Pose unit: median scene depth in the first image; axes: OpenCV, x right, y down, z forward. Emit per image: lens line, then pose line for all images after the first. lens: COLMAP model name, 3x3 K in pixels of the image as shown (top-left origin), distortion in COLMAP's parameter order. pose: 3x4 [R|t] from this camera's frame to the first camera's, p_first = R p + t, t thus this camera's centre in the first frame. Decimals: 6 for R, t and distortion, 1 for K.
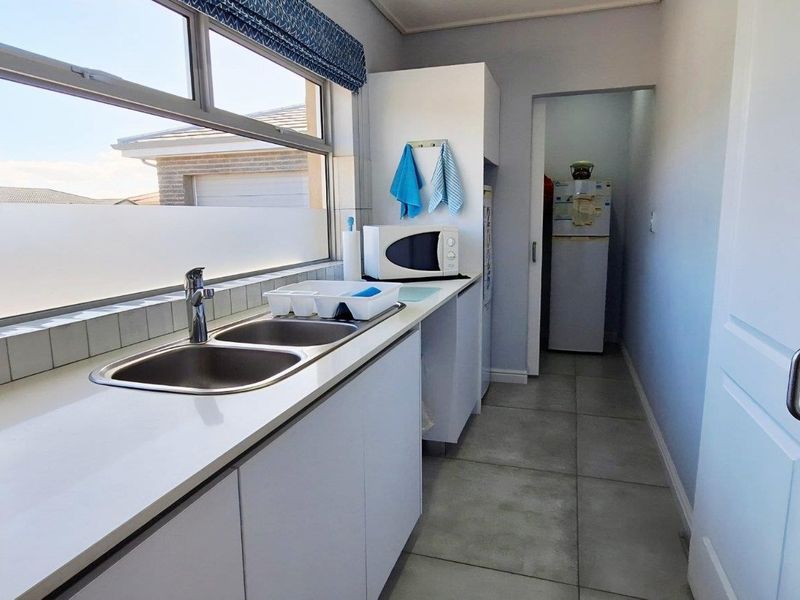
lens RADIAL K [[535.6, 0, 396.4], [0, 535.6, 297.3], [0, 0, 1]] dist [-0.003674, 0.010740]
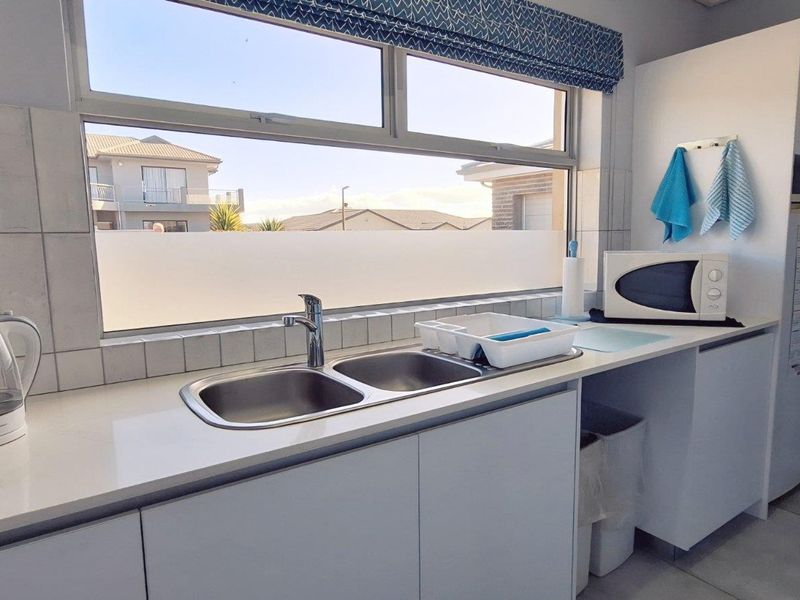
lens RADIAL K [[535.6, 0, 400.2], [0, 535.6, 304.5], [0, 0, 1]] dist [-0.003674, 0.010740]
pose [[0.797629, 0.078403, -0.598030, 0.194190], [-0.088538, 0.995994, 0.012489, -0.033266], [0.596614, 0.042987, 0.801376, 0.148336]]
